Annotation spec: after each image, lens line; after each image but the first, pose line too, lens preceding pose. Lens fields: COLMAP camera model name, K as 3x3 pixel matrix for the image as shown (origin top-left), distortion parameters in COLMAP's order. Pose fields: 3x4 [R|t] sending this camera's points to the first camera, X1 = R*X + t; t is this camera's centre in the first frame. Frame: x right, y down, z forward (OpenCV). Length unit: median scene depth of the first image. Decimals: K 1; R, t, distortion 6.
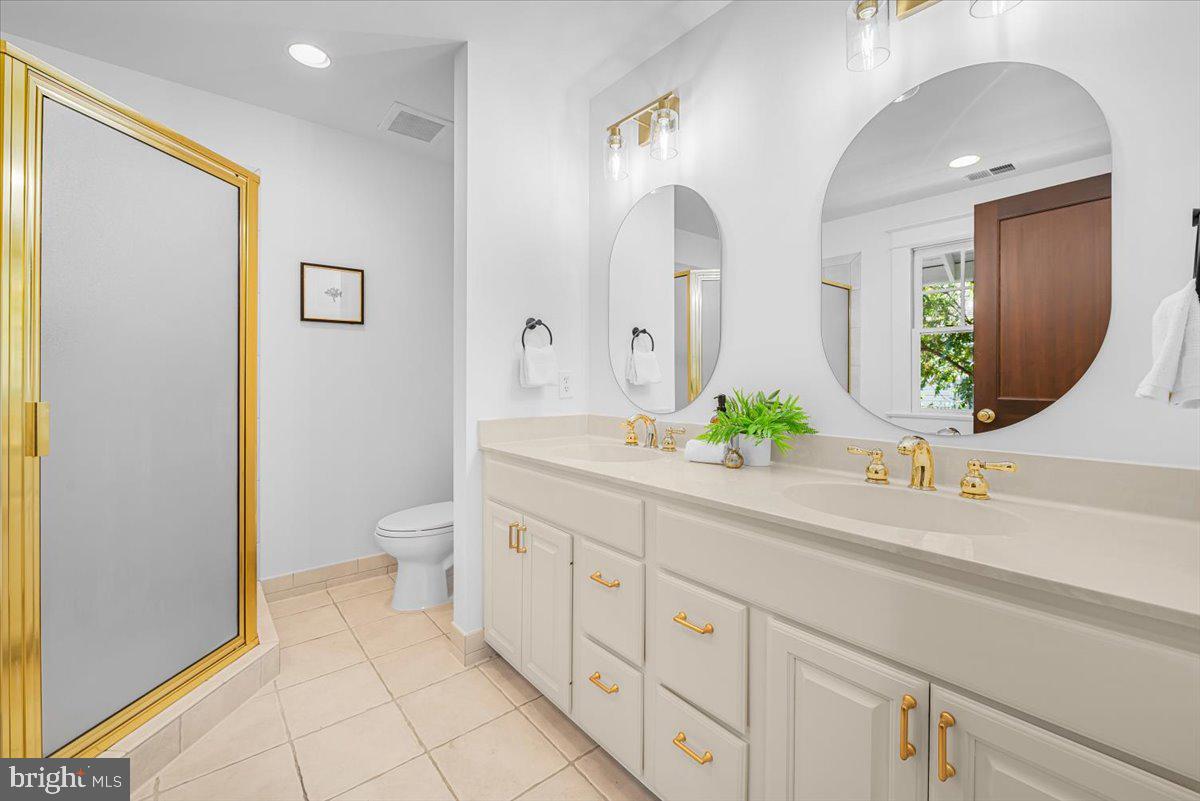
lens RADIAL K [[484.6, 0, 599.9], [0, 484.6, 388.0], [0, 0, 1]] dist [-0.000983, -0.000242]
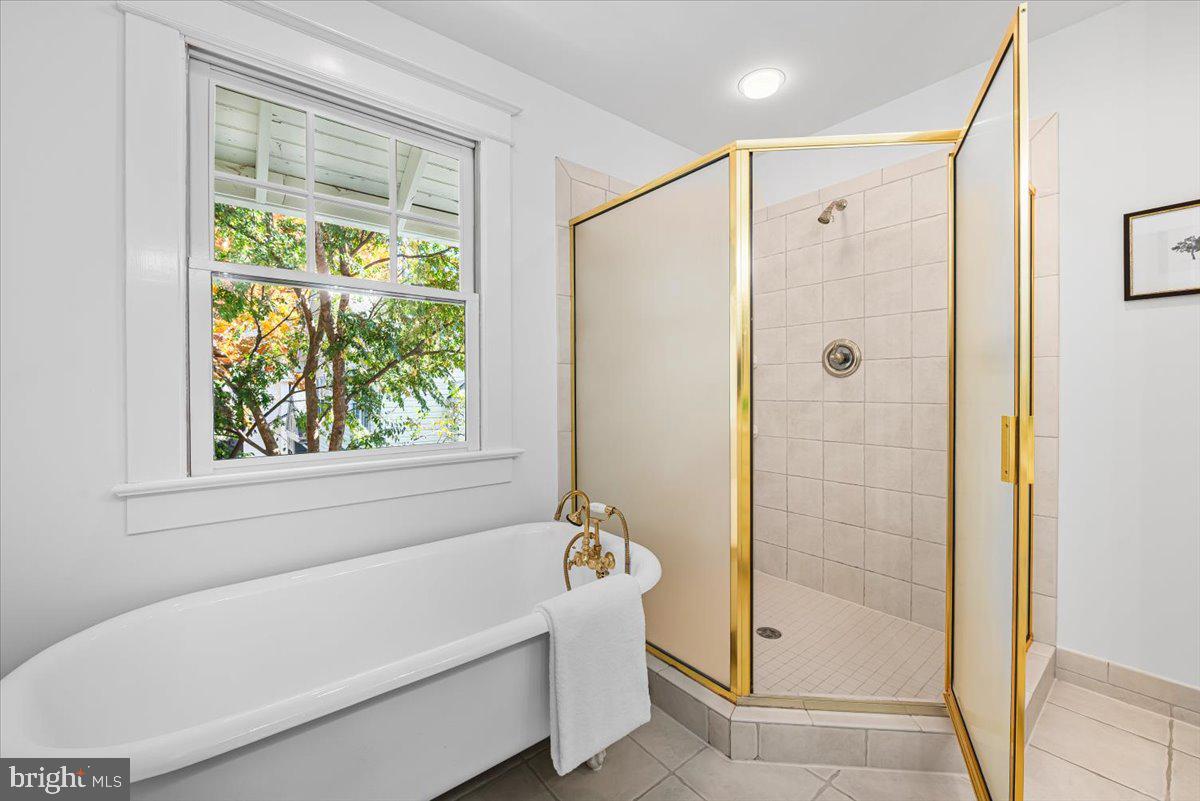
lens RADIAL K [[484.6, 0, 599.9], [0, 484.6, 395.3], [0, 0, 1]] dist [-0.000983, -0.000242]
pose [[-0.007858, 0.007827, -0.999938, 0.071708], [-0.008293, 0.999934, 0.007892, -0.004402], [0.999935, 0.008355, -0.007793, 0.265687]]
